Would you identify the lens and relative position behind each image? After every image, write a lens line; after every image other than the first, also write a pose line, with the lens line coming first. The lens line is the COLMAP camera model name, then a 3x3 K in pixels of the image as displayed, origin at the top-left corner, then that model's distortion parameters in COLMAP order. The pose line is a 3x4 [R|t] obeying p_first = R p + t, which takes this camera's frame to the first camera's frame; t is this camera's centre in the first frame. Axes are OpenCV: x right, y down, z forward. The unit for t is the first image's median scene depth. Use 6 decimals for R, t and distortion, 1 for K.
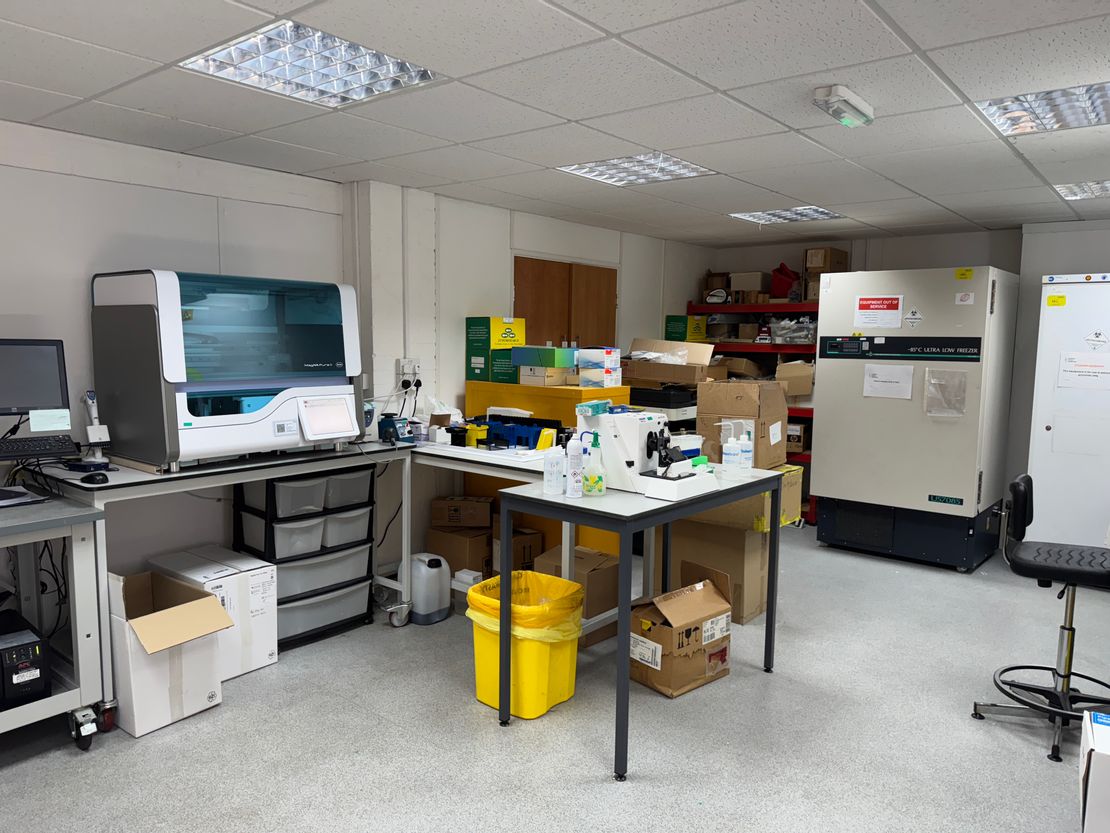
lens RADIAL K [[787.8, 0, 558.8], [0, 787.8, 422.3], [0, 0, 1]] dist [-0.006601, -0.005672]
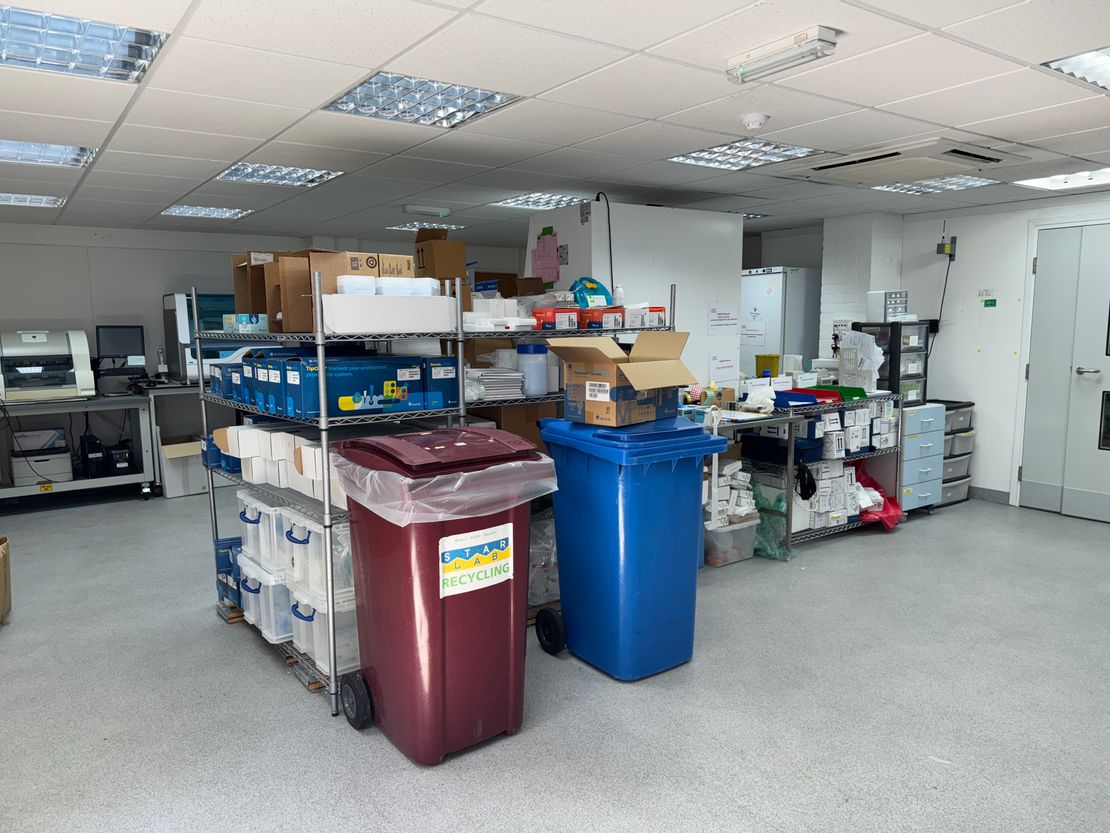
lens RADIAL K [[787.8, 0, 550.0], [0, 787.8, 415.5], [0, 0, 1]] dist [-0.006601, -0.005672]
pose [[0.967957, 0.010650, -0.250889, 1.116093], [-0.006156, 0.999806, 0.018690, 0.109346], [0.251040, -0.016547, 0.967835, -0.938970]]
